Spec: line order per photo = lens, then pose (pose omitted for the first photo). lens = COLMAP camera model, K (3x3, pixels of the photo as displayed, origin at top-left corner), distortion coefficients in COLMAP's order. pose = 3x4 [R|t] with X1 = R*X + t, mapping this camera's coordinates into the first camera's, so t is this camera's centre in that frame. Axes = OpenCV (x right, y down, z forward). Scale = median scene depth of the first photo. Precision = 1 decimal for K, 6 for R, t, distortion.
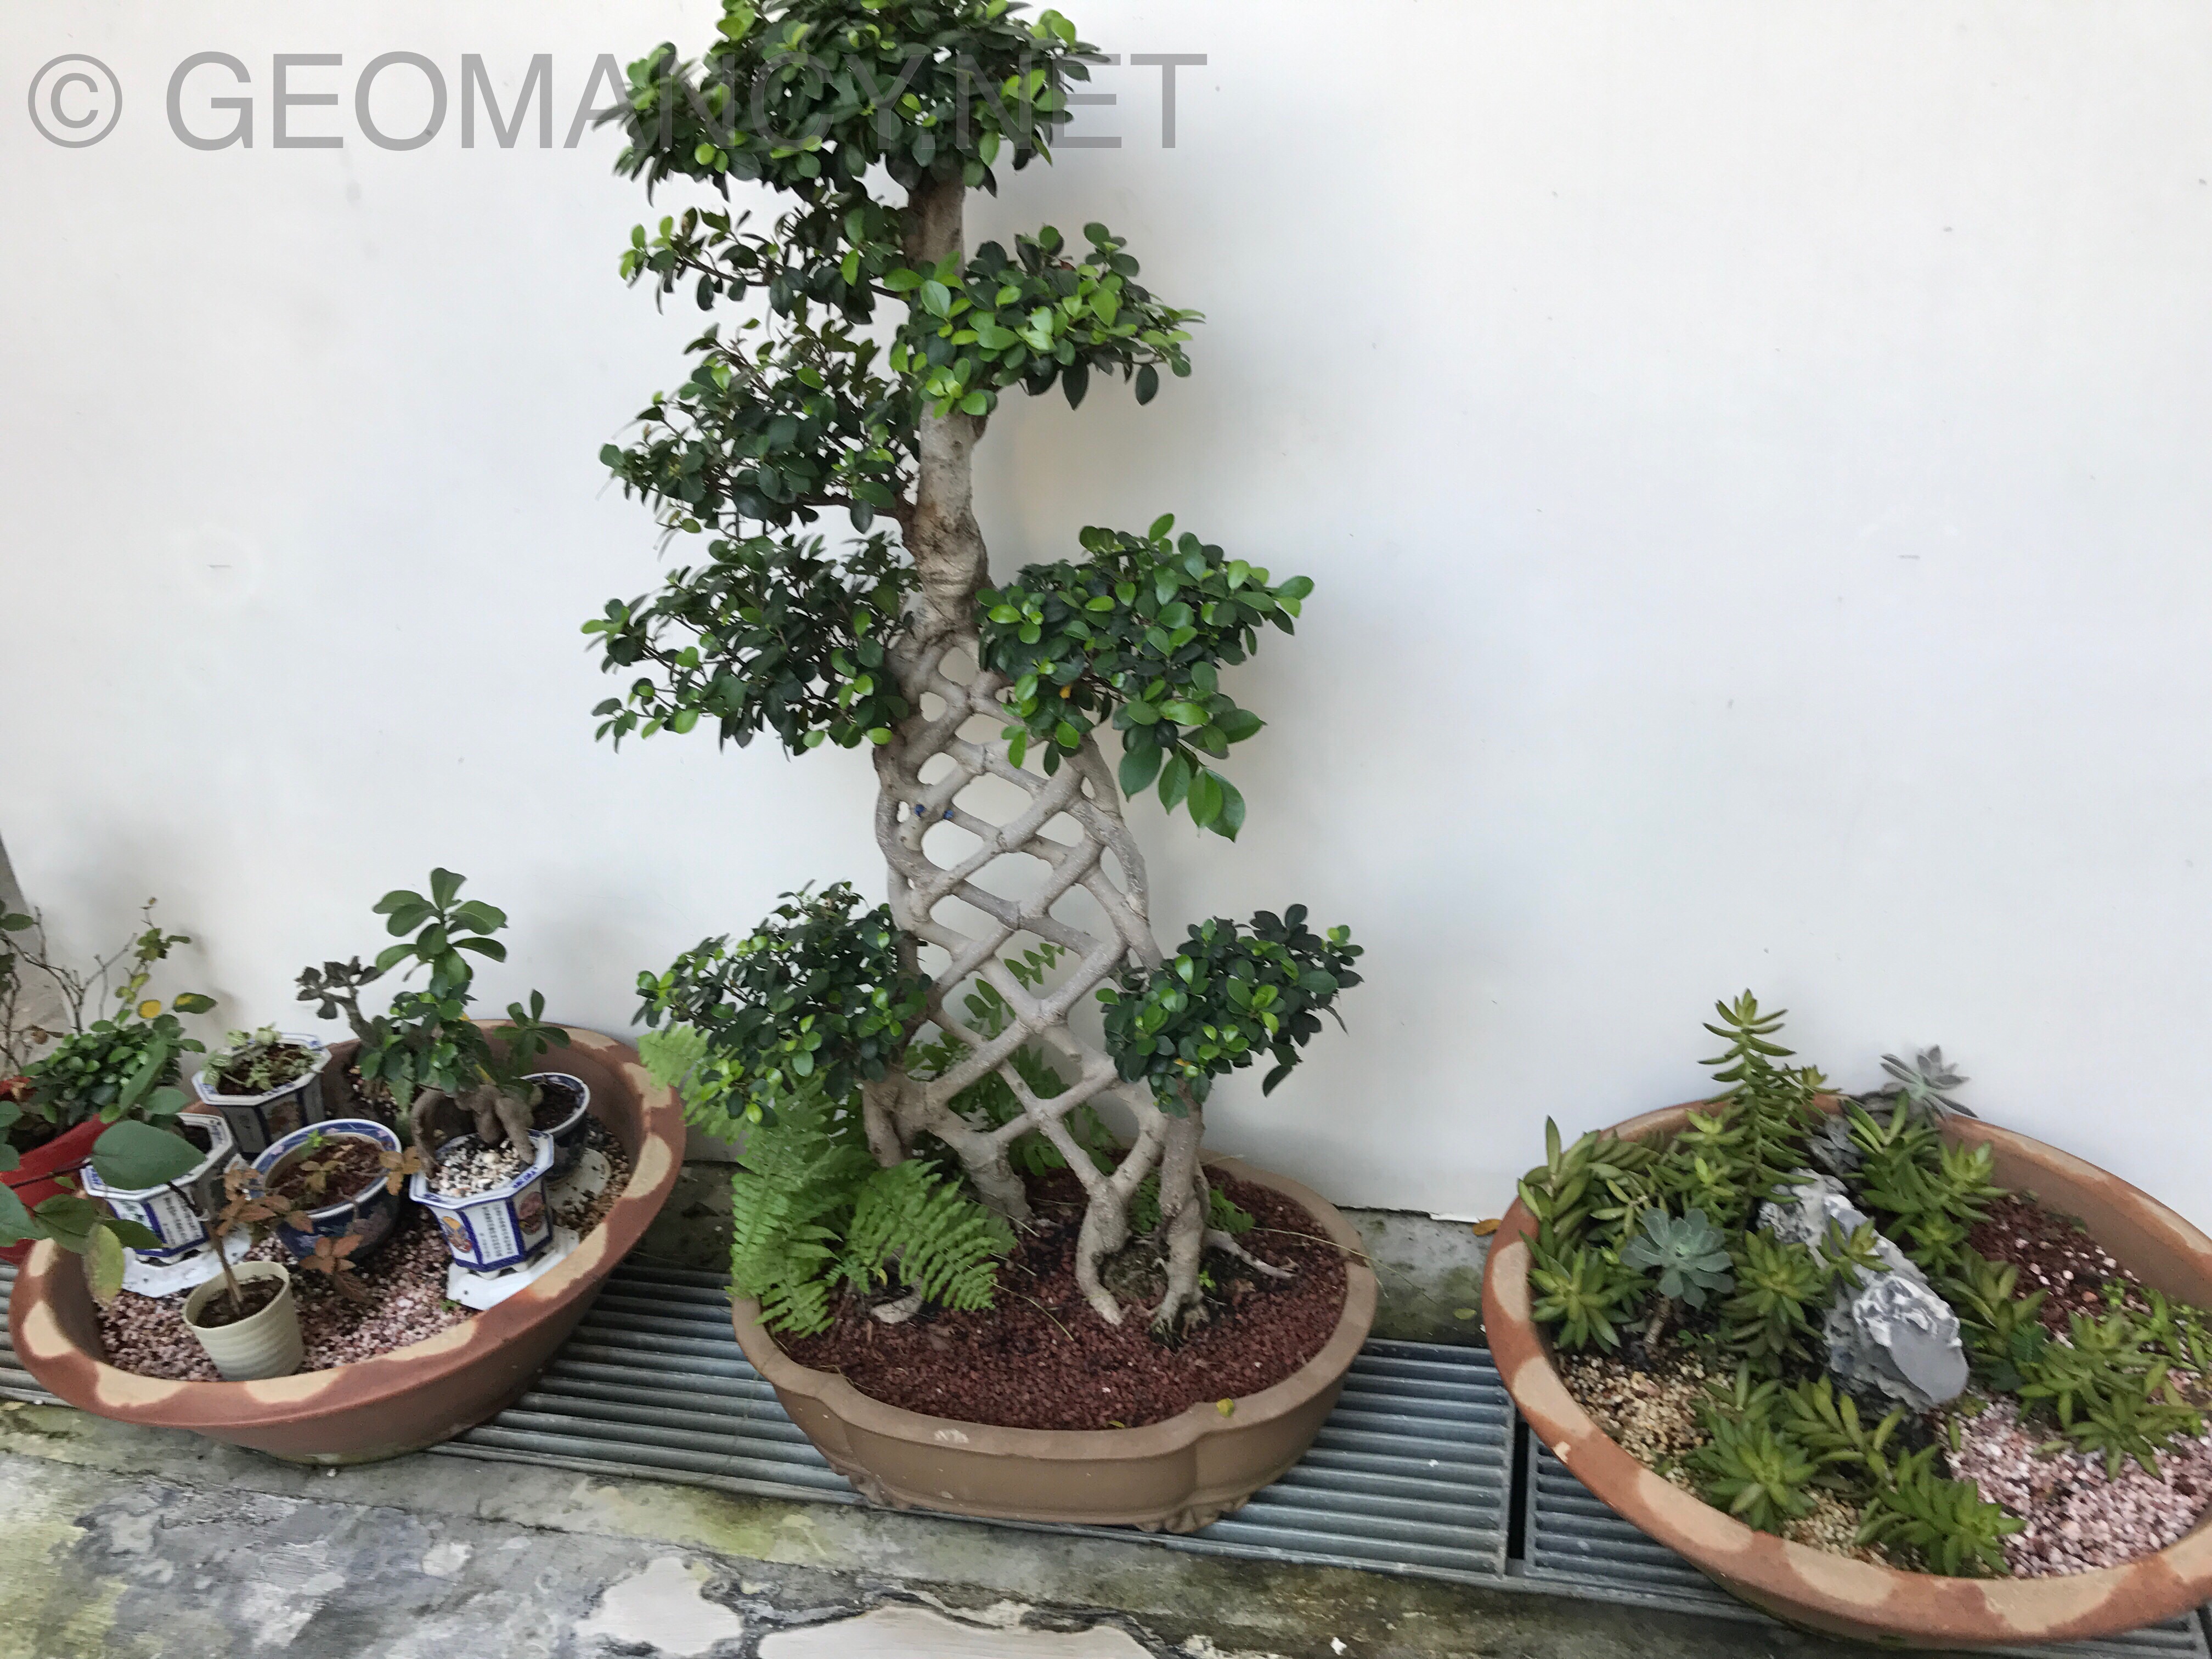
lens RADIAL K [[1834.0, 0, 1106.6], [0, 1834.0, 821.8], [0, 0, 1]] dist [0.000161, -0.015040]
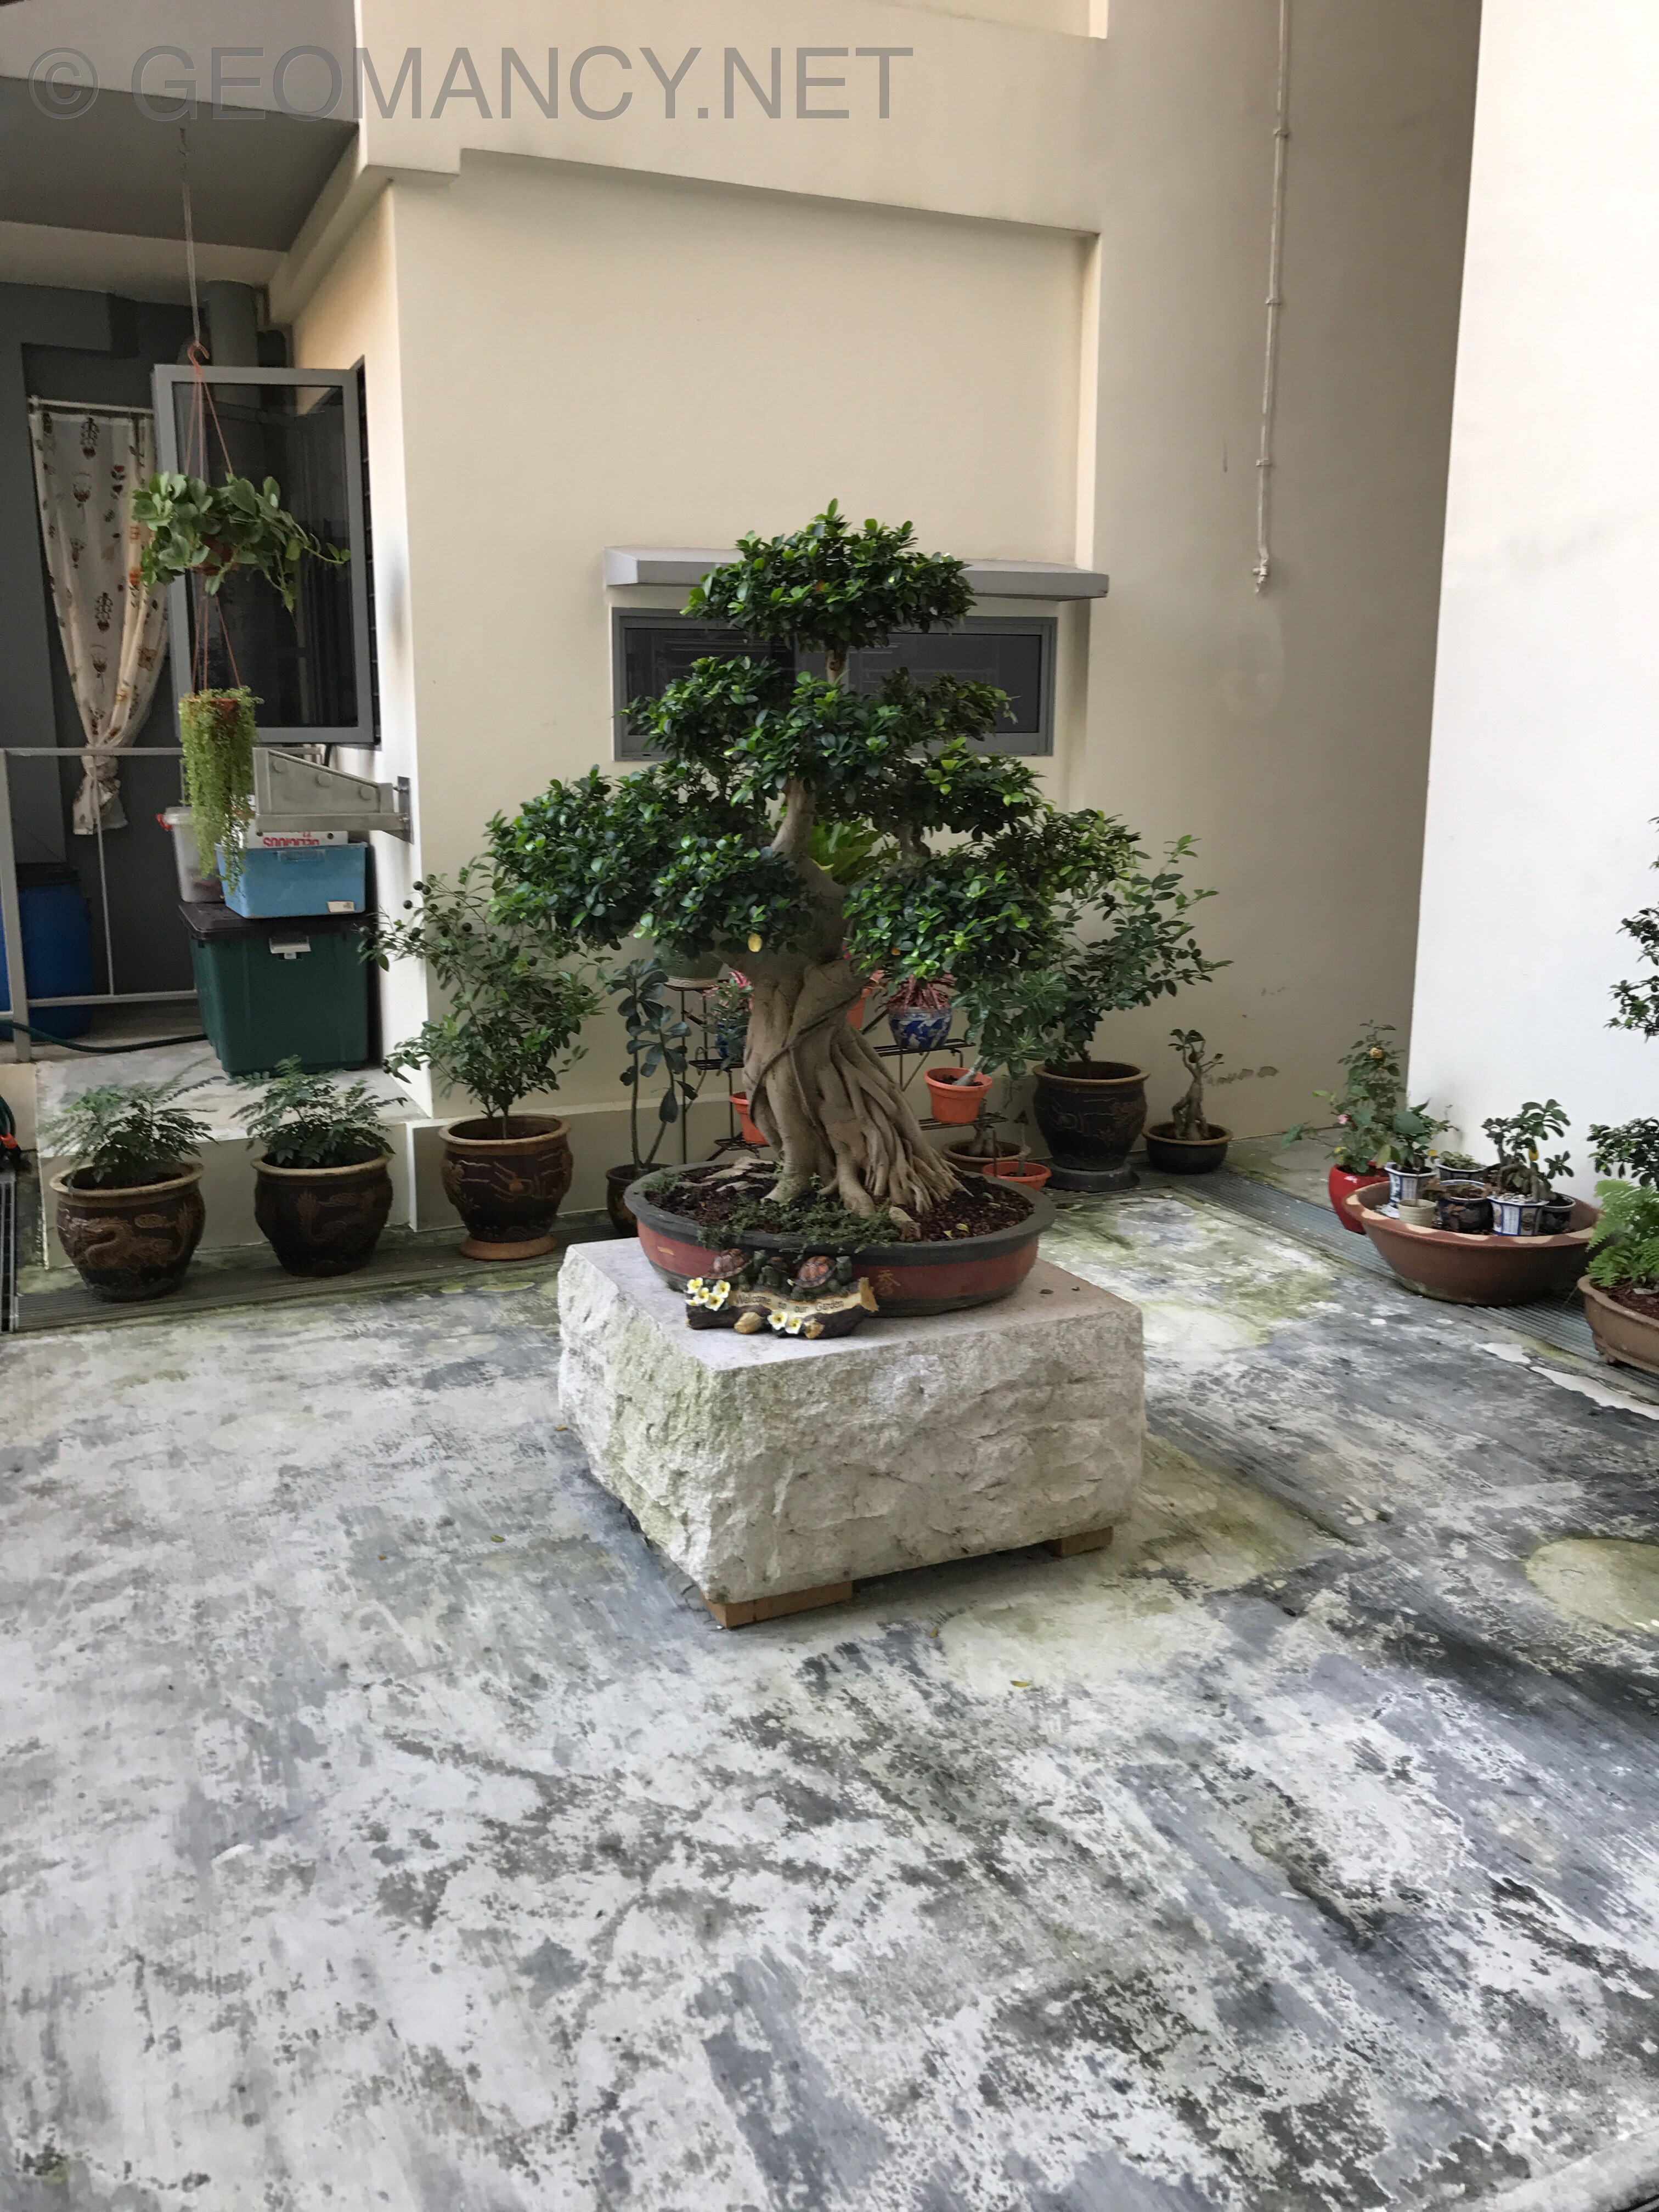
lens RADIAL K [[1834.0, 0, 834.0], [0, 1834.0, 1112.5], [0, 0, 1]] dist [0.000161, -0.015040]
pose [[0.596971, 0.241708, -0.764985, 1.013509], [-0.394787, 0.918600, -0.017835, 0.499285], [0.698404, 0.312653, 0.643801, -1.339992]]
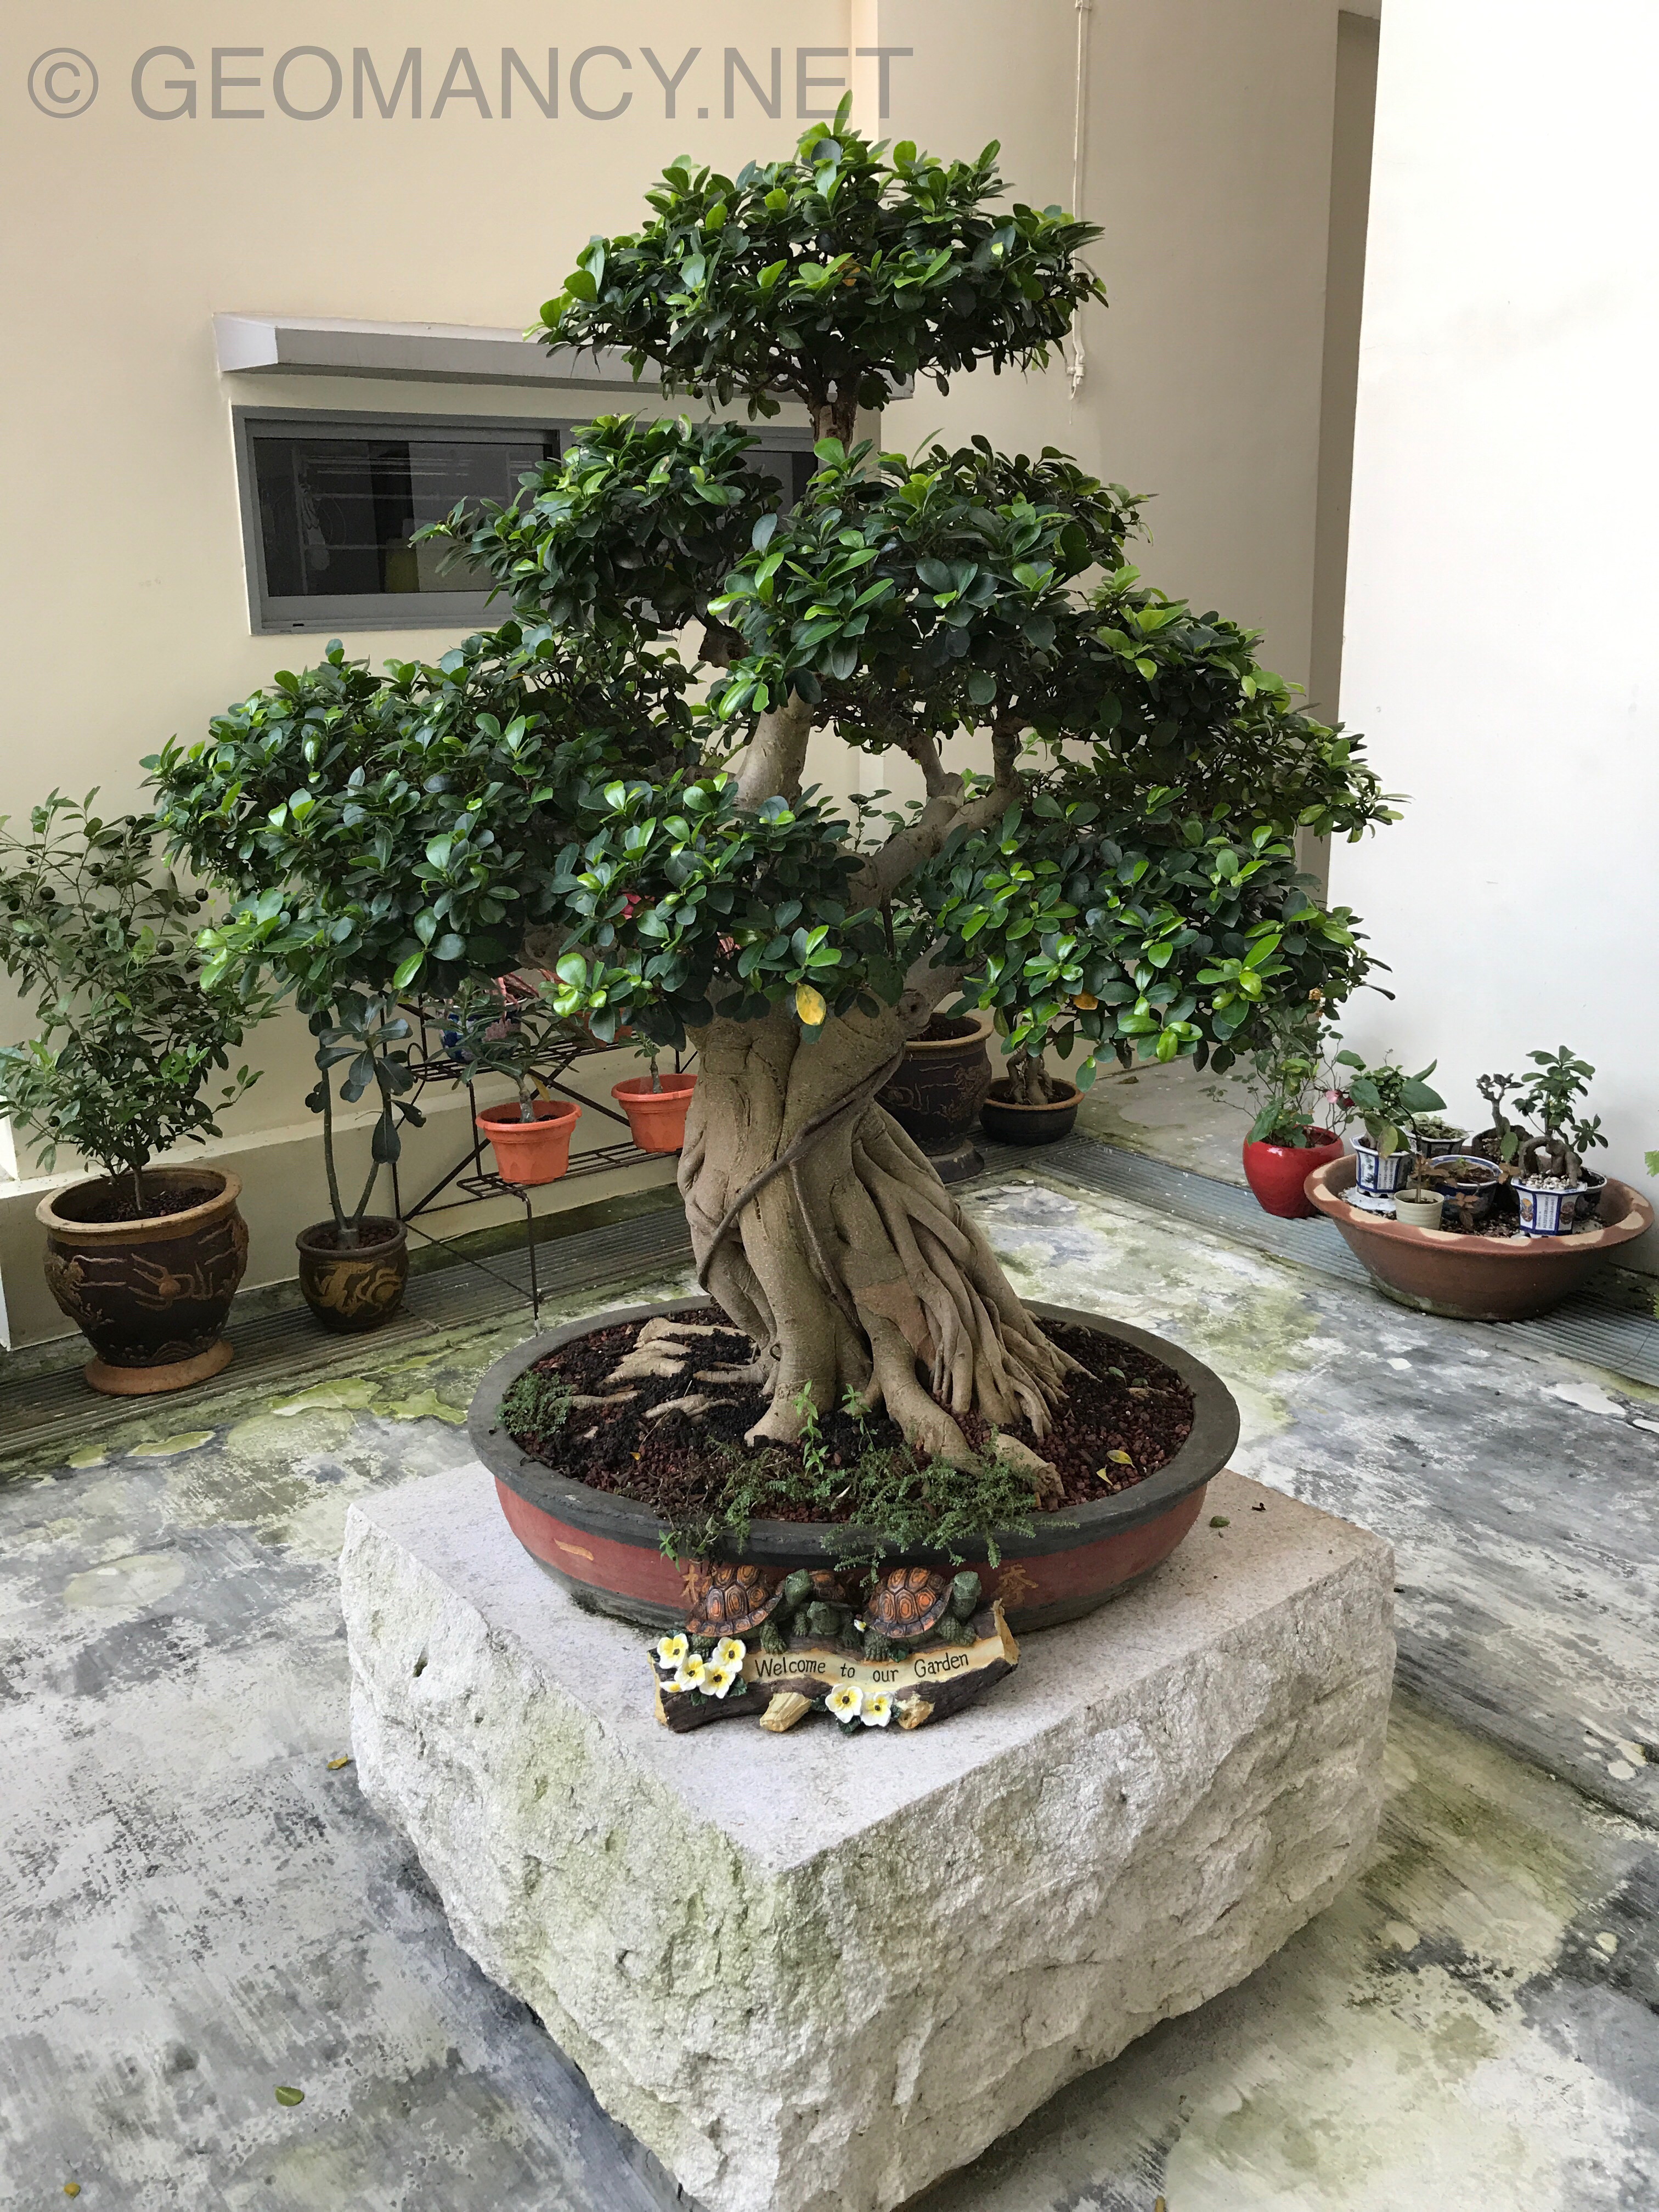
lens RADIAL K [[1834.0, 0, 828.3], [0, 1834.0, 1096.6], [0, 0, 1]] dist [0.000161, -0.015040]
pose [[0.769222, 0.231139, -0.595711, 0.212124], [-0.317833, 0.947176, -0.042899, 0.430653], [0.554328, 0.222336, 0.802052, -1.017483]]
